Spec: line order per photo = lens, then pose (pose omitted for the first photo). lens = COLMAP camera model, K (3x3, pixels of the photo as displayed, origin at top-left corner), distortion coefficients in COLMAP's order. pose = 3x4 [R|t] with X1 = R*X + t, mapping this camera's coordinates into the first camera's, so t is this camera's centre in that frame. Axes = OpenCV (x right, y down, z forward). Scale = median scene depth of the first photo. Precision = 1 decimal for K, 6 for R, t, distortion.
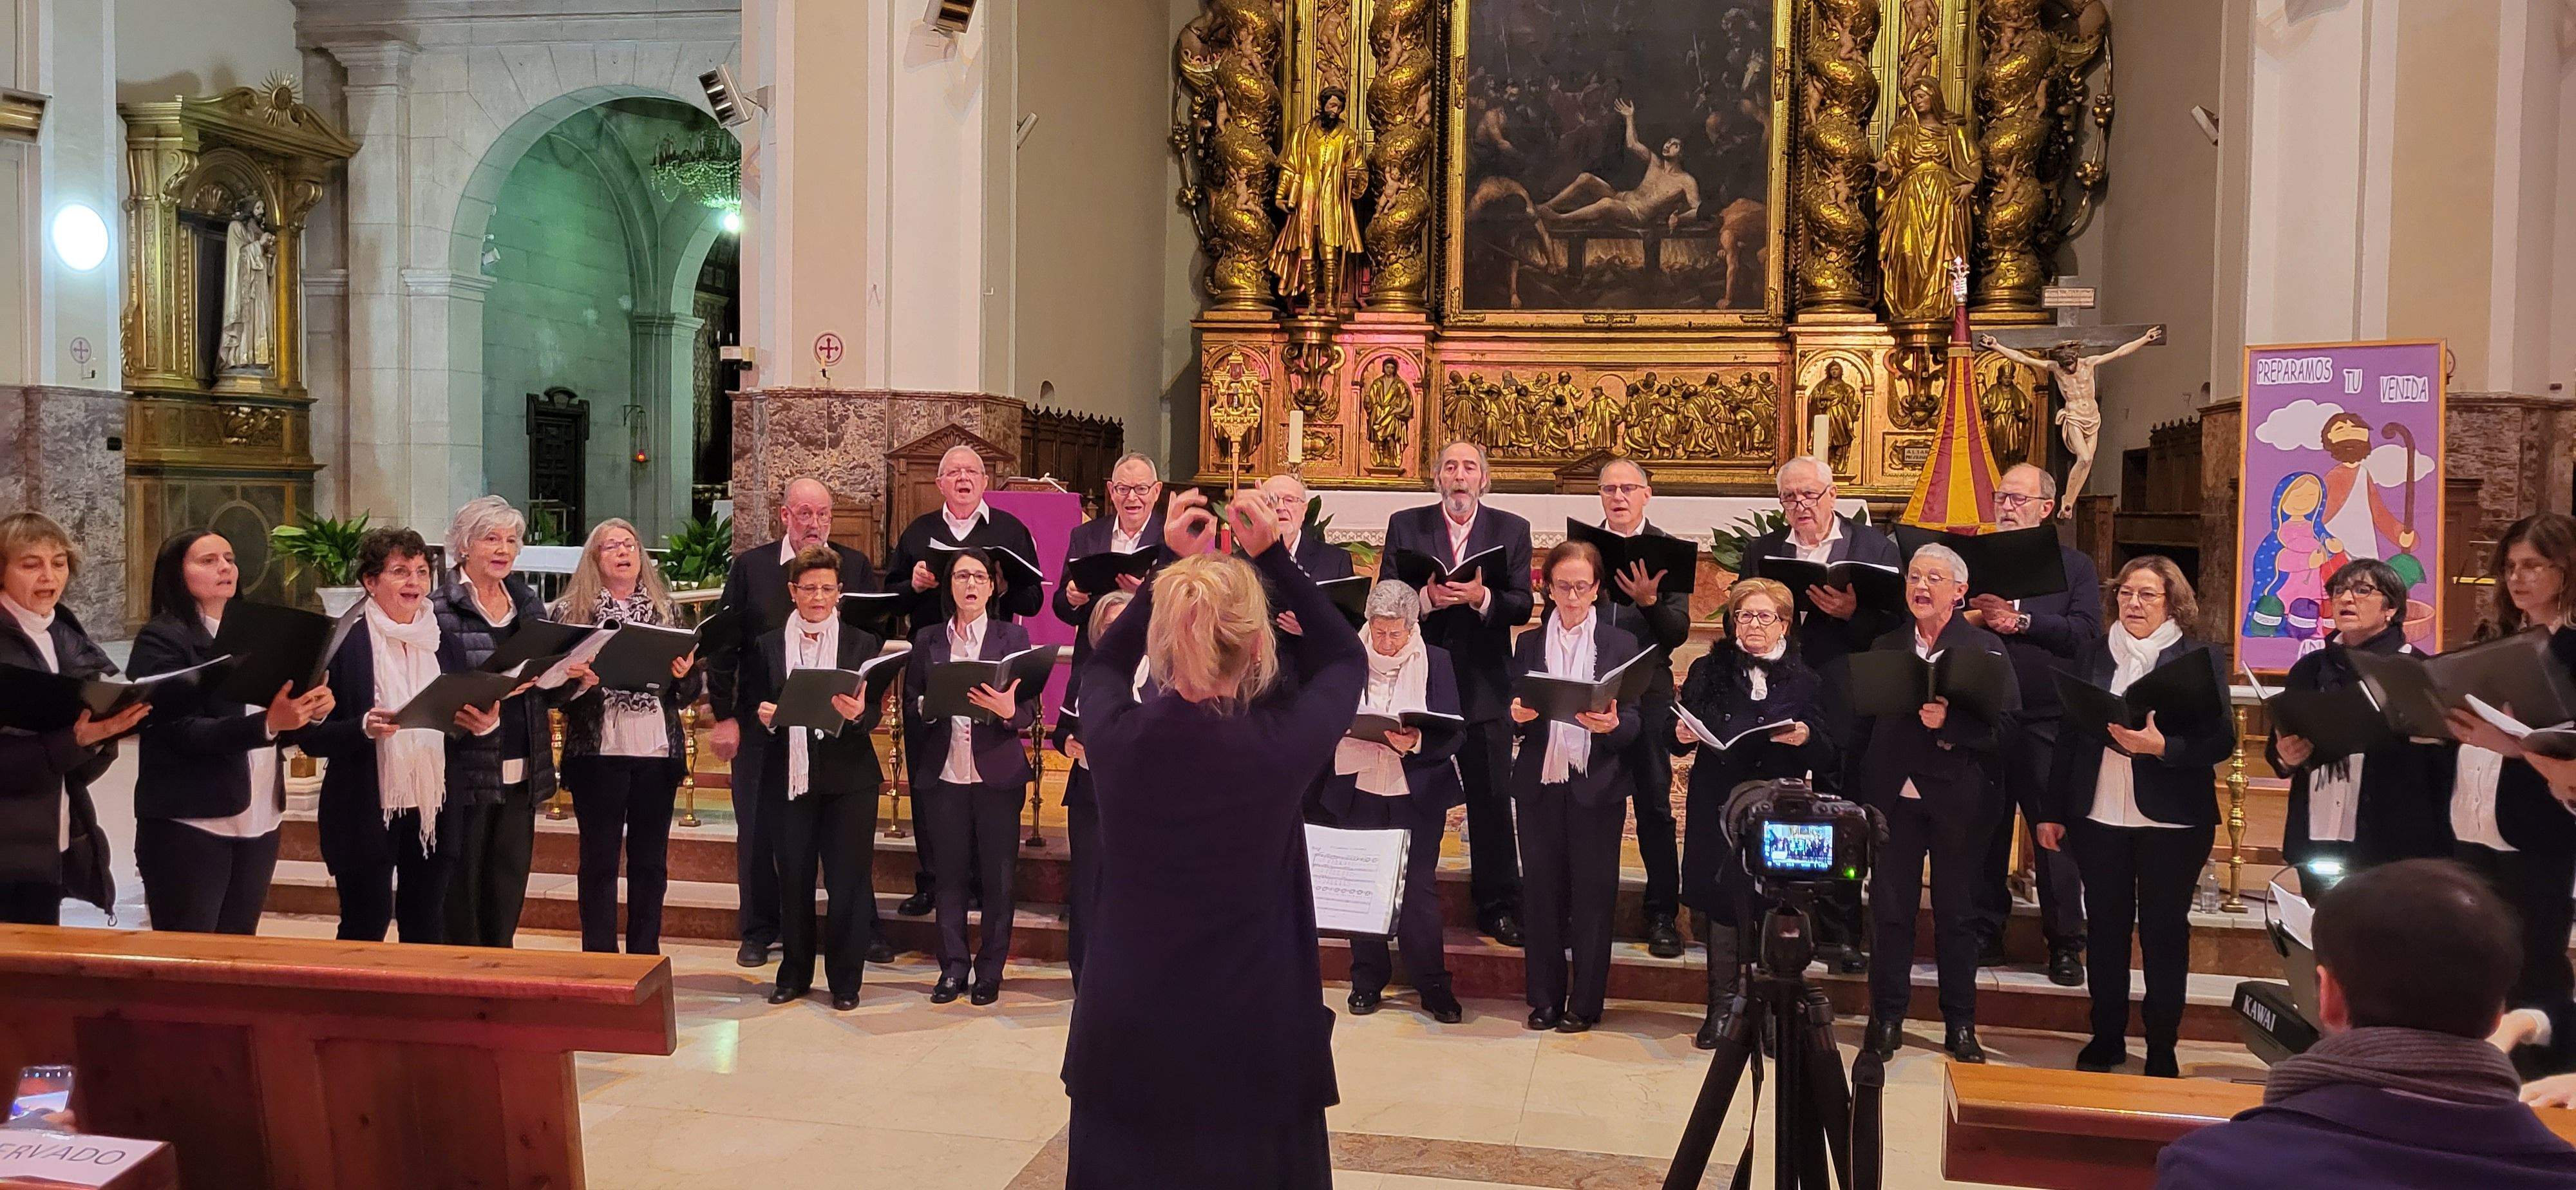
lens RADIAL K [[1919.1, 0, 1279.4], [0, 1919.1, 565.5], [0, 0, 1]] dist [0.036000, -0.025304]
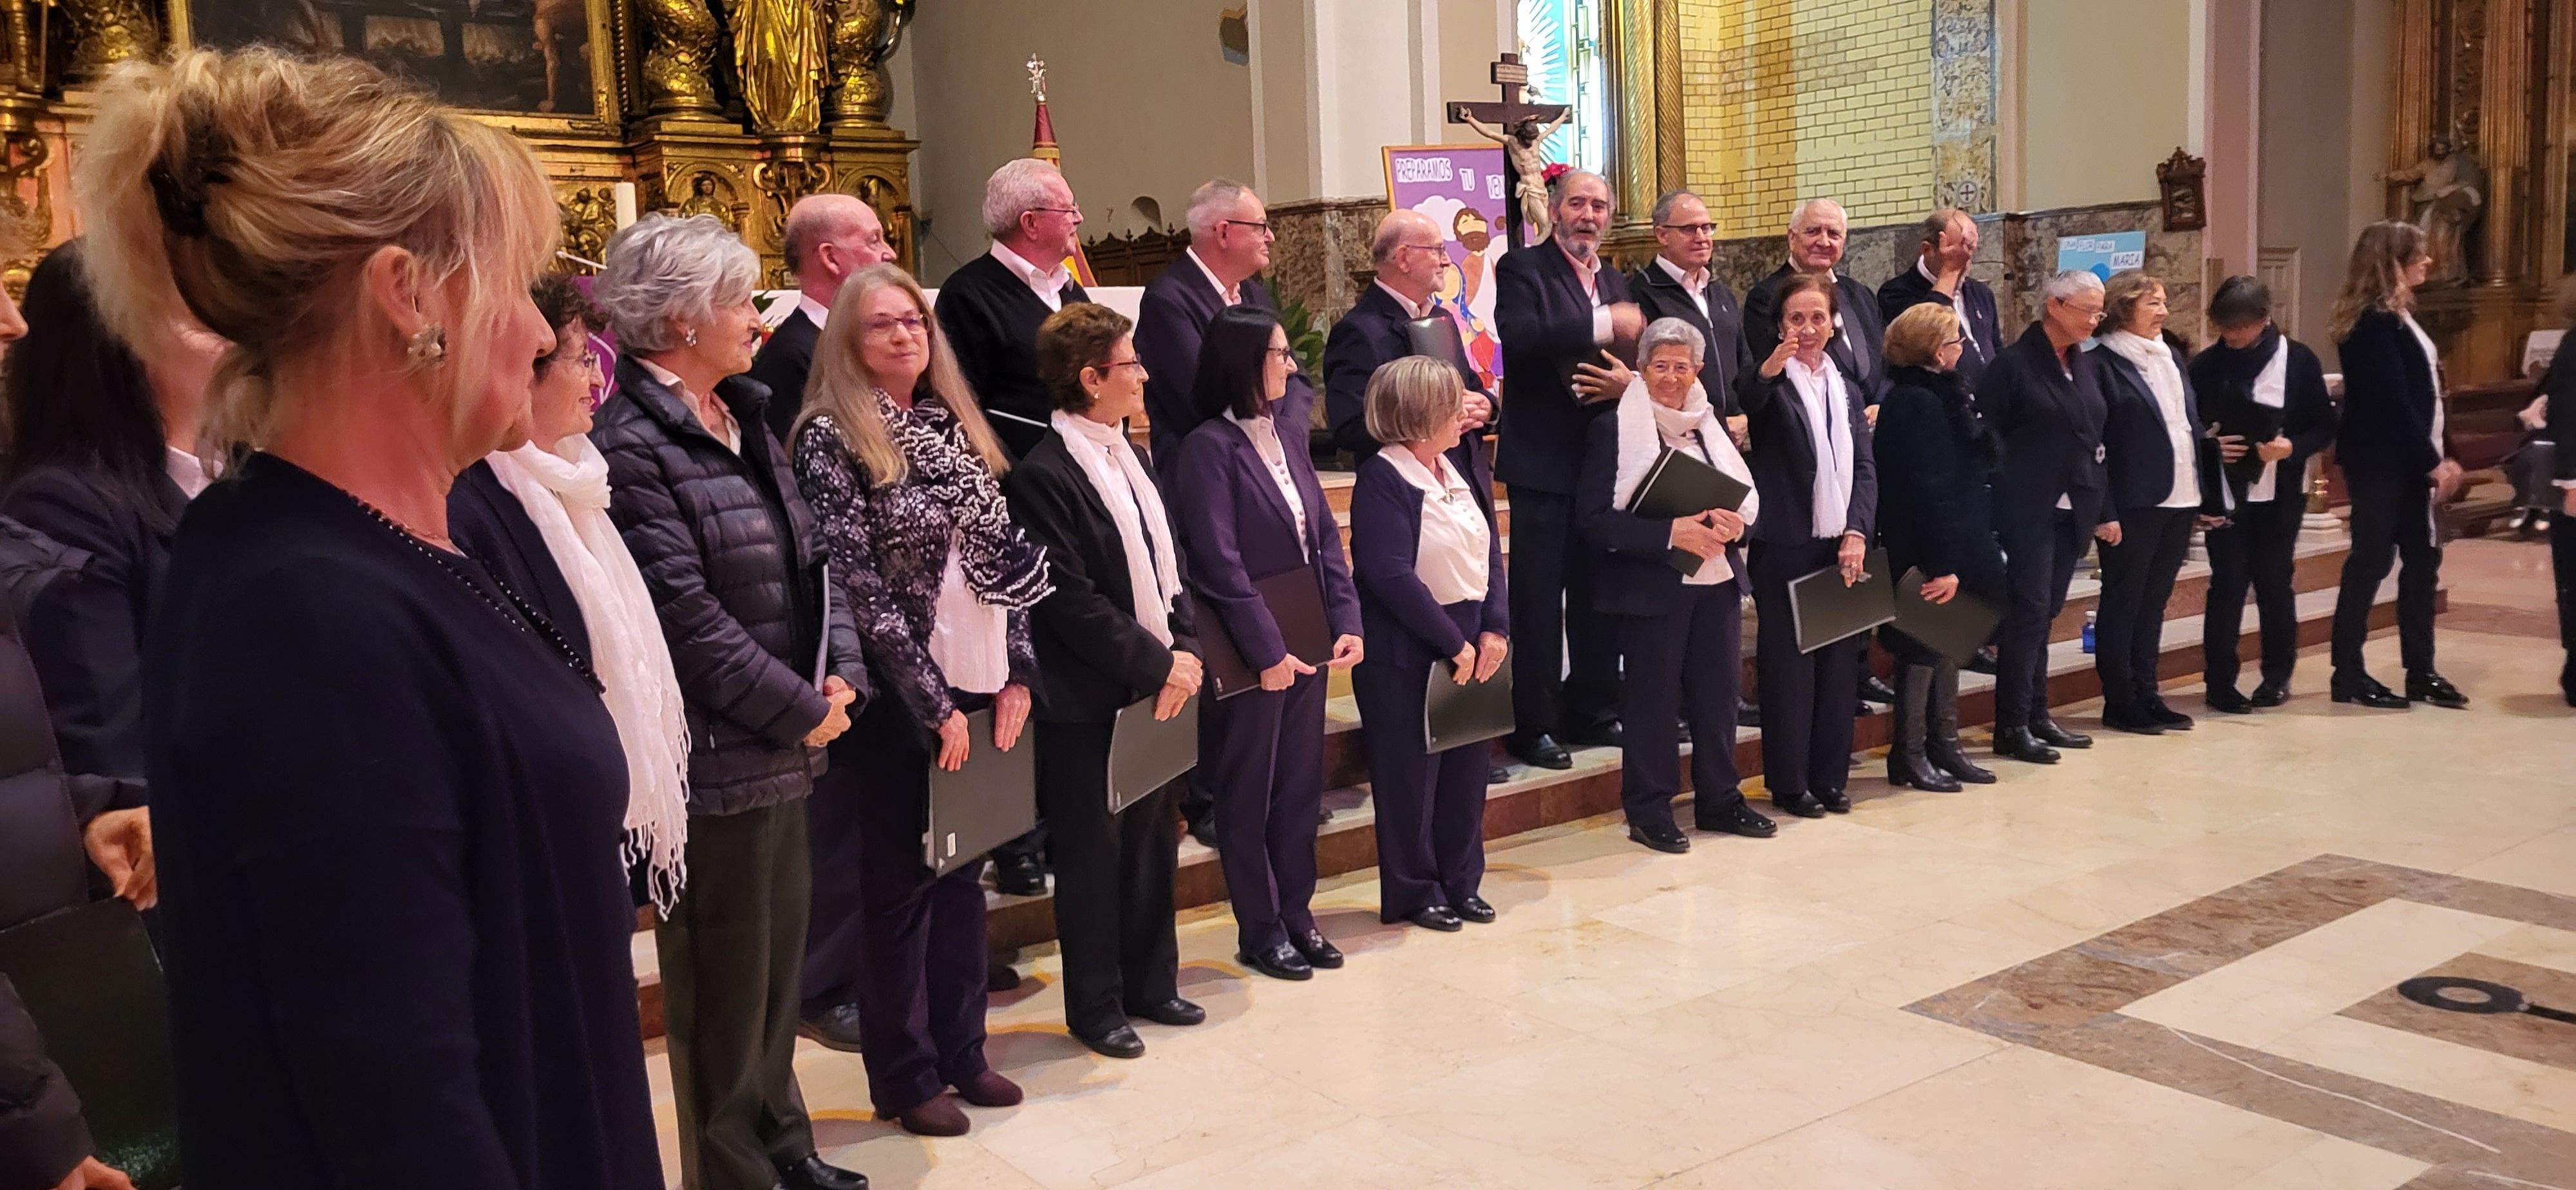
lens RADIAL K [[1919.1, 0, 1279.4], [0, 1919.1, 565.5], [0, 0, 1]] dist [0.036000, -0.025304]
pose [[0.664507, -0.125944, 0.736592, -0.221380], [0.075043, 0.991959, 0.101908, 0.003594], [-0.743504, -0.012442, 0.668615, 0.190100]]
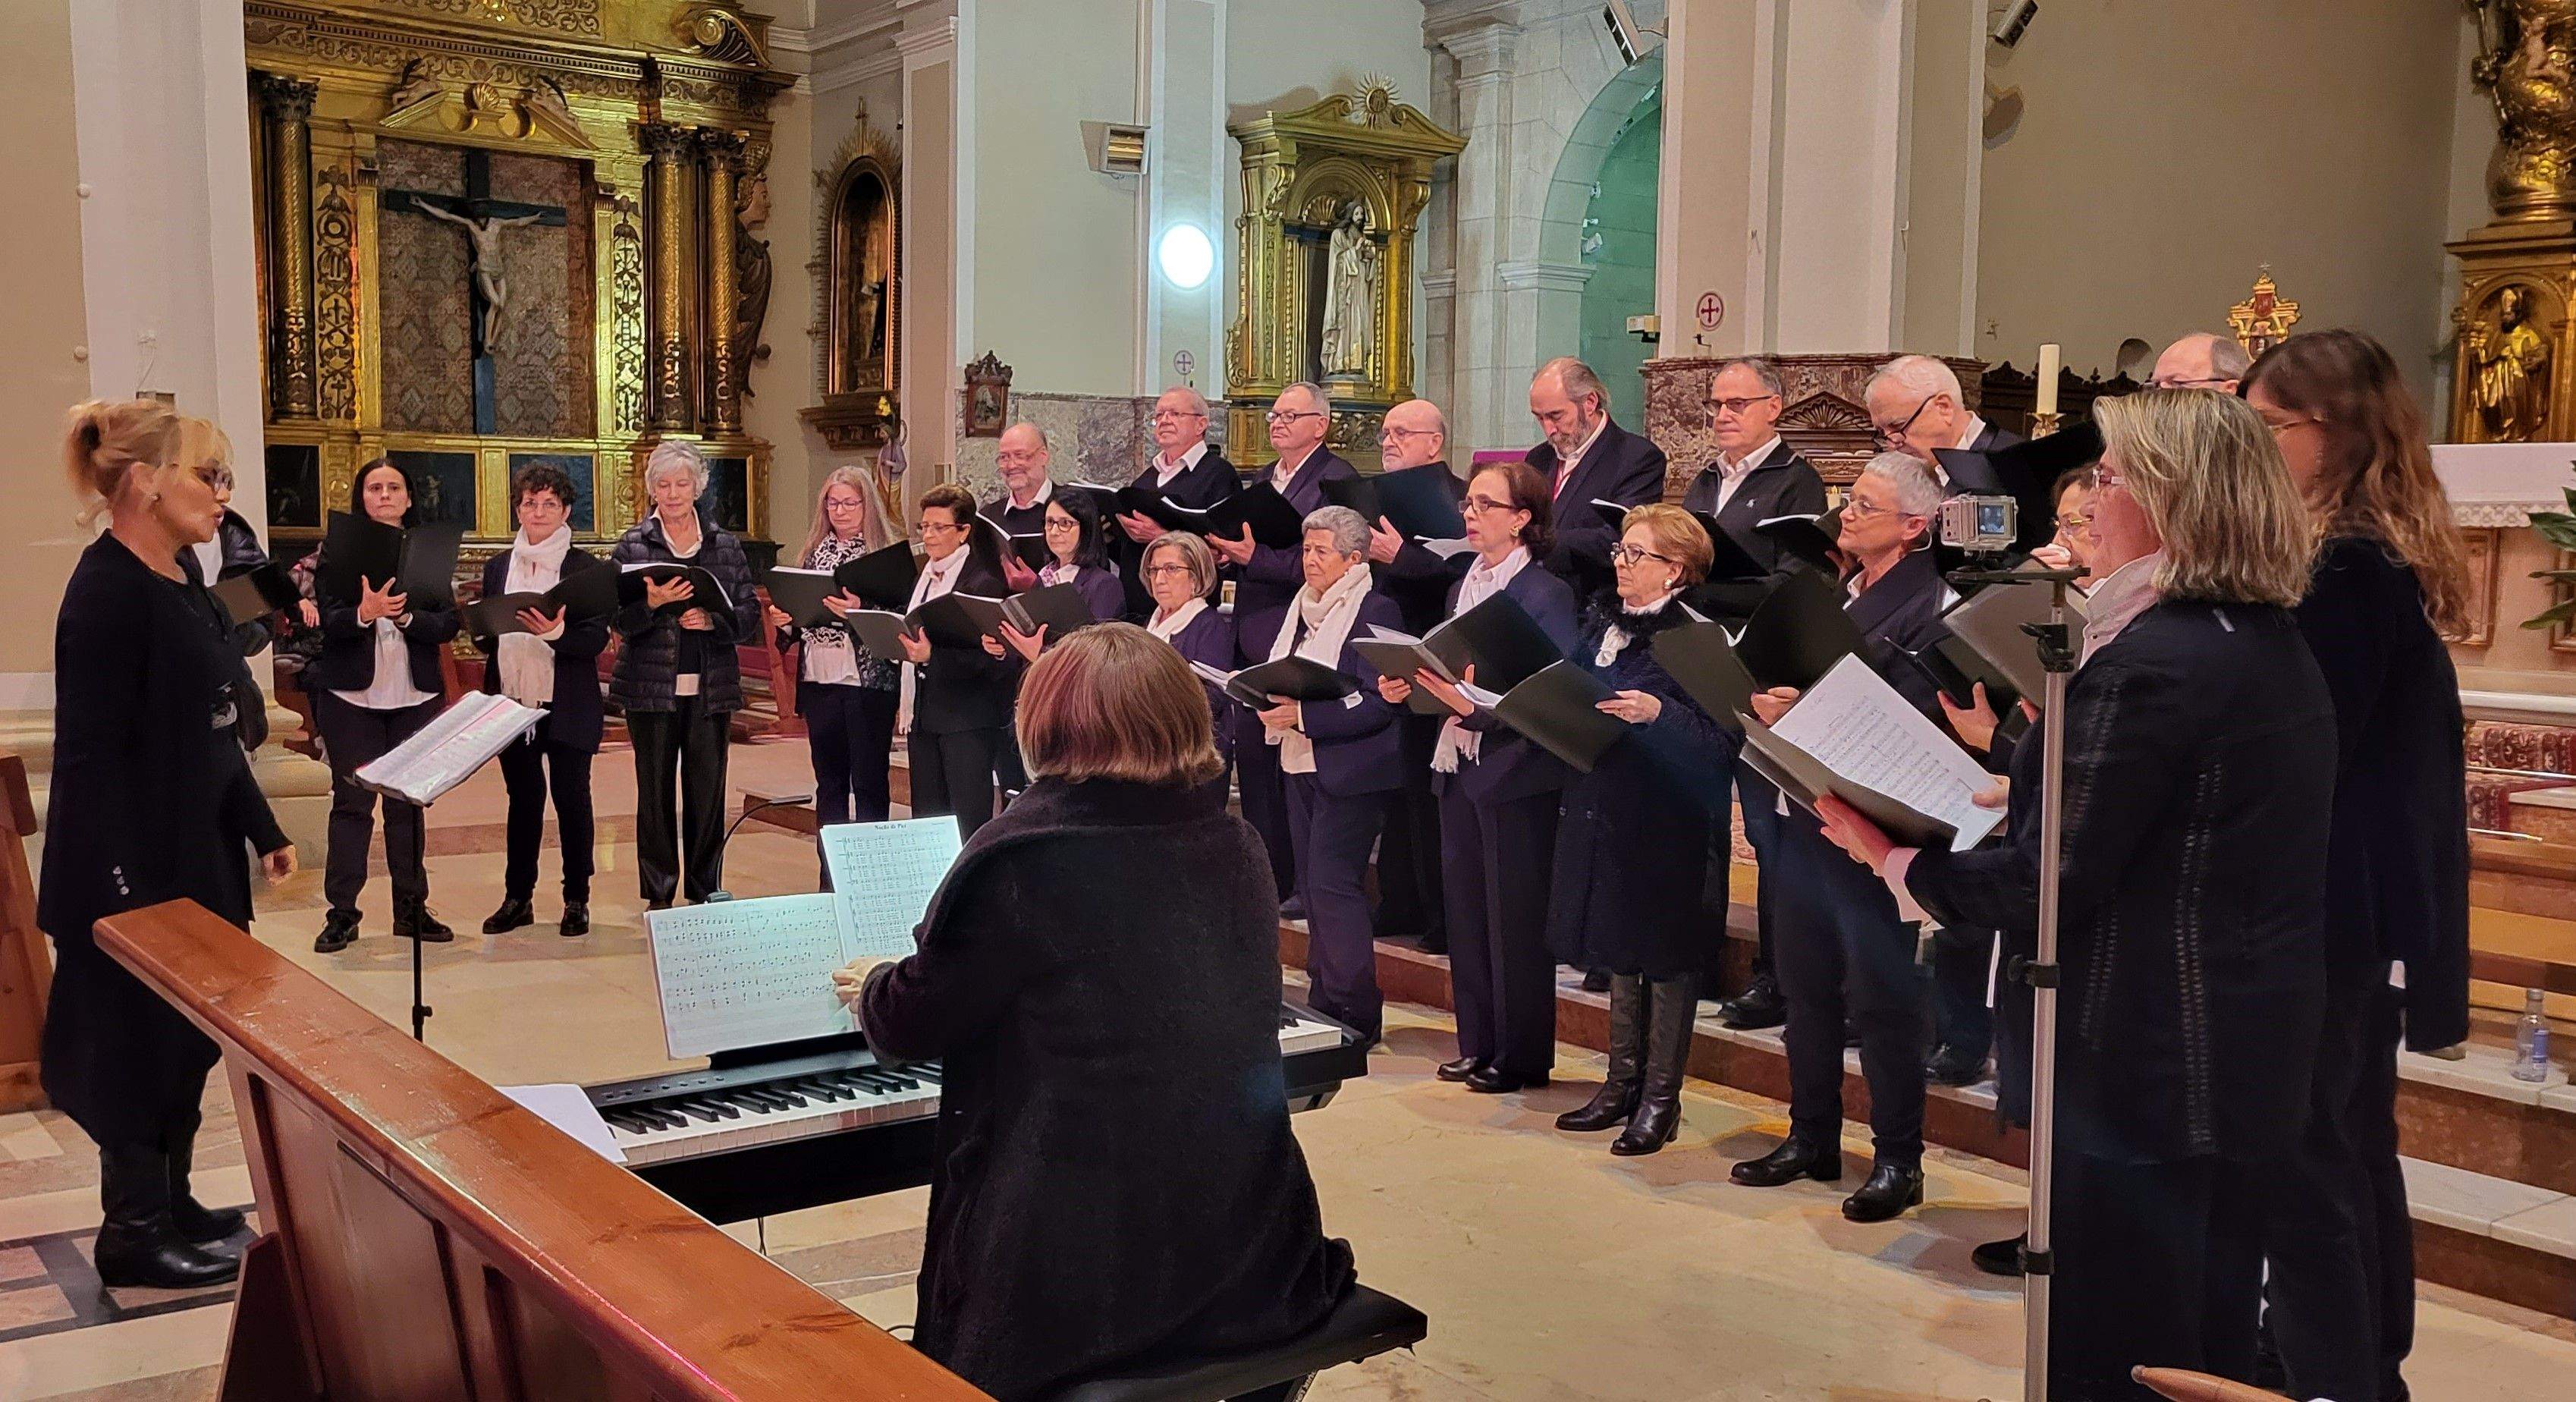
lens RADIAL K [[2290.1, 0, 1288.0], [0, 2290.1, 701.0], [0, 0, 1]] dist [0.013227, 0.008896]
pose [[0.724162, 0.050295, -0.687794, 0.257207], [-0.028603, 0.998669, 0.042913, 0.017010], [0.689037, -0.011403, 0.724637, 0.098617]]
